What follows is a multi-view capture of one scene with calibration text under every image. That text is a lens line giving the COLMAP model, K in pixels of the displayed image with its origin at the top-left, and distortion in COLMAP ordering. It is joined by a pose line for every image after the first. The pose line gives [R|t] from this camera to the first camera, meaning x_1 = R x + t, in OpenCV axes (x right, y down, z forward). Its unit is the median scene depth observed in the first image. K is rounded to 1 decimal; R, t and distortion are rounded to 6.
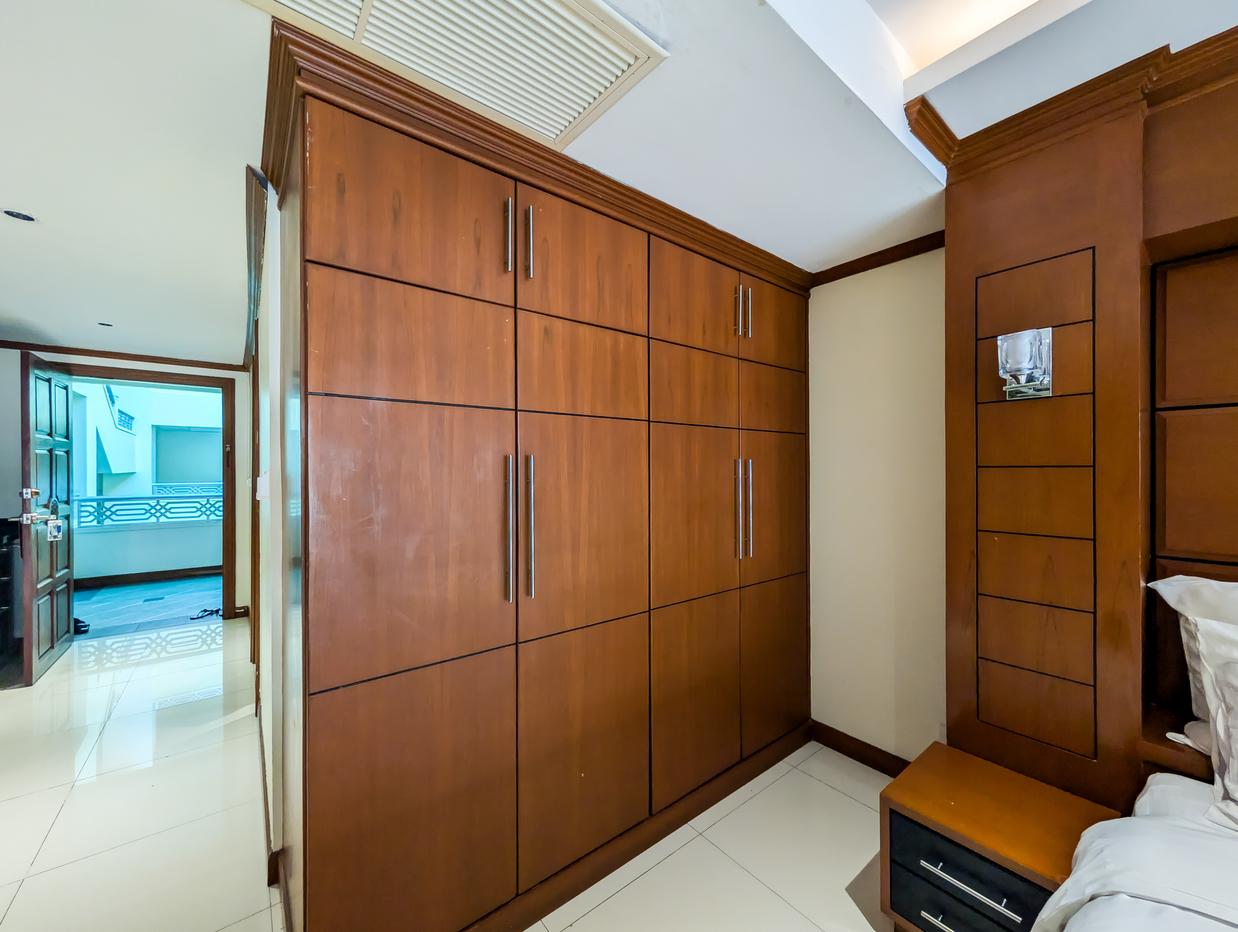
lens RADIAL K [[437.0, 0, 599.2], [0, 437.0, 462.4], [0, 0, 1]] dist [0.014004, 0.000014]
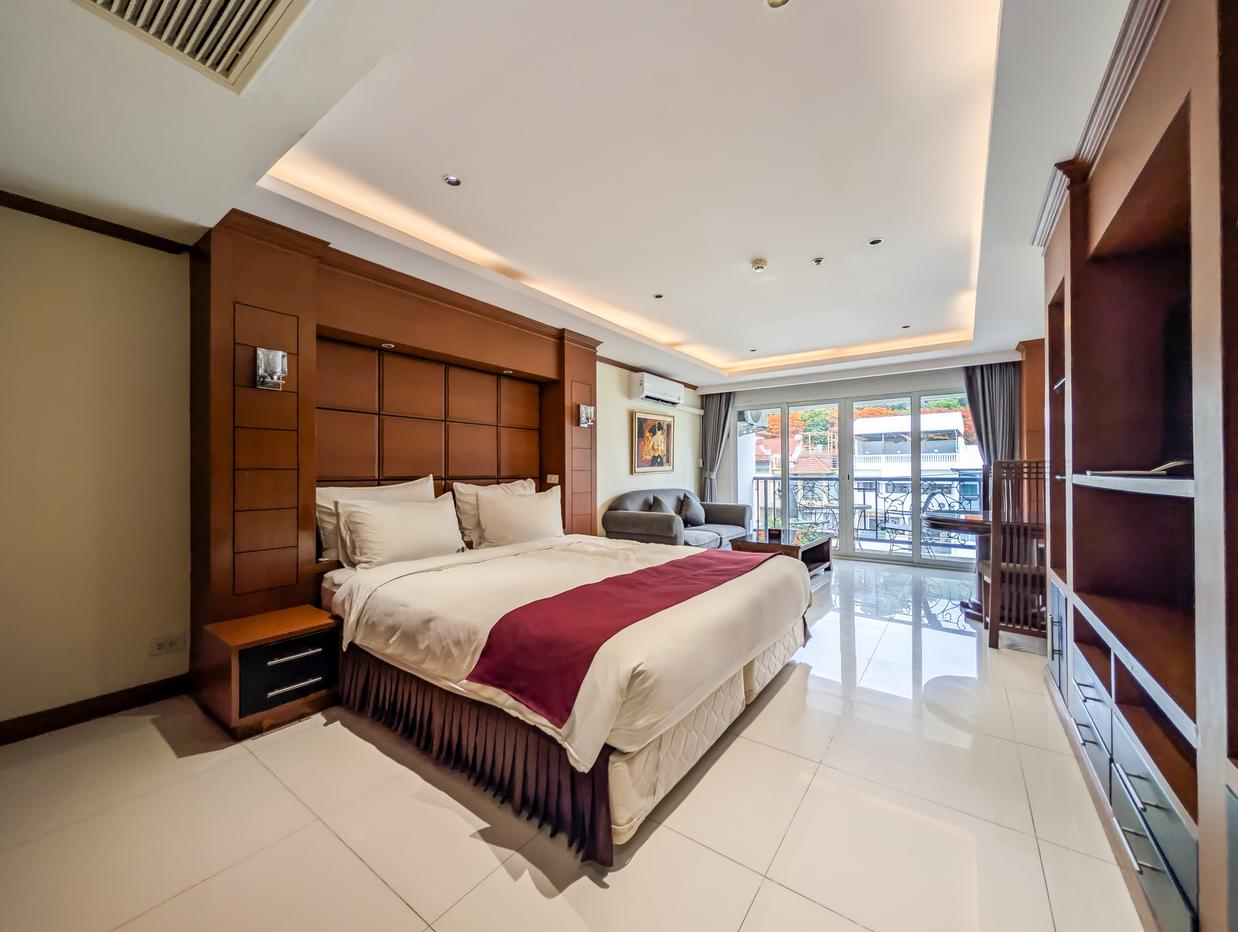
lens RADIAL K [[471.2, 0, 620.1], [0, 471.2, 469.1], [0, 0, 1]] dist [0.002950, -0.000159]
pose [[-0.254188, 0.017148, 0.967003, -0.455813], [0.002948, 0.999852, -0.016955, 0.075464], [-0.967150, -0.001460, -0.254201, 0.067671]]
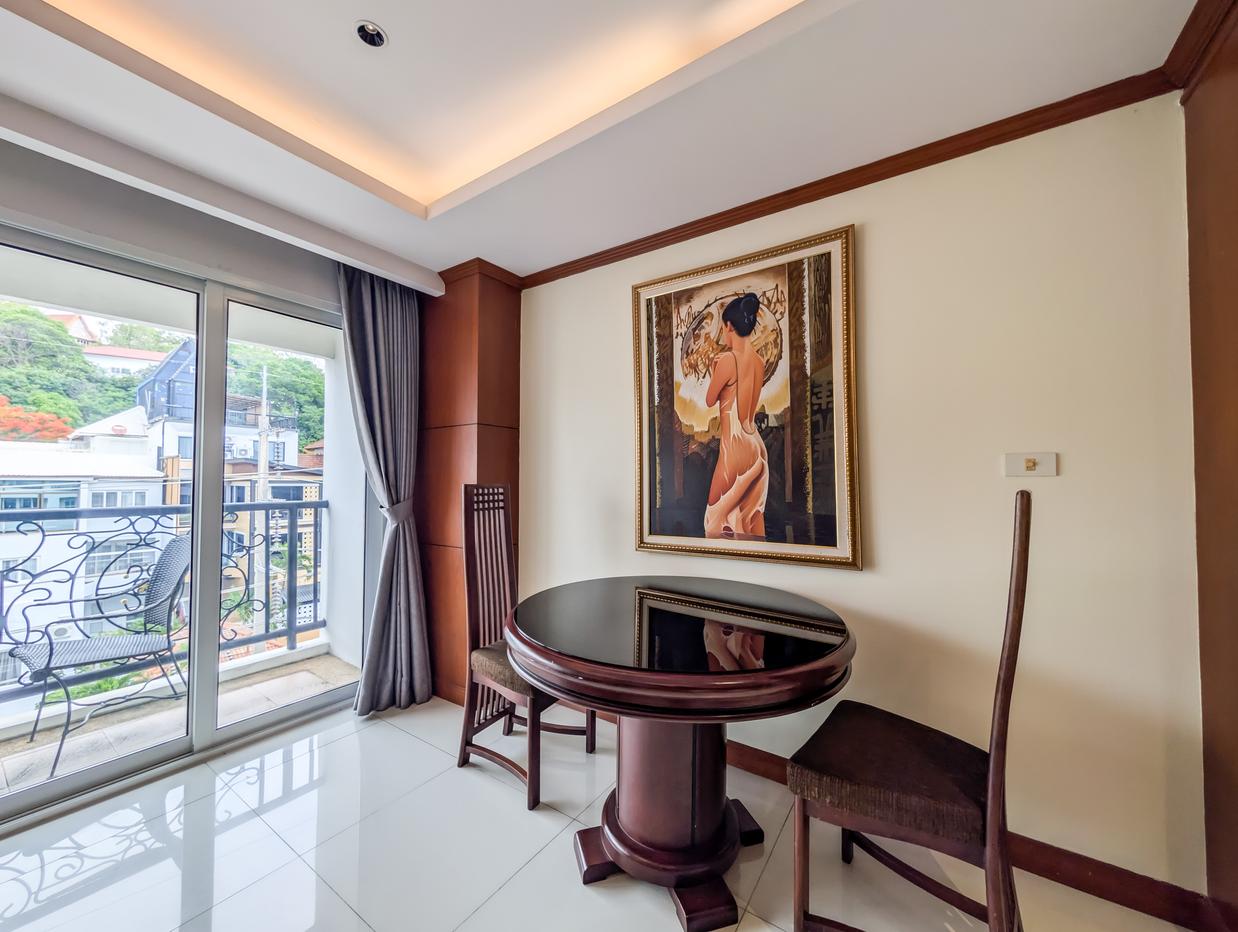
lens RADIAL K [[471.2, 0, 620.1], [0, 471.2, 469.1], [0, 0, 1]] dist [0.002950, -0.000159]
pose [[-0.959063, 0.000143, -0.283191, 0.605097], [0.006423, 0.999754, -0.021247, 0.035959], [0.283119, -0.022196, -0.958828, -0.660308]]
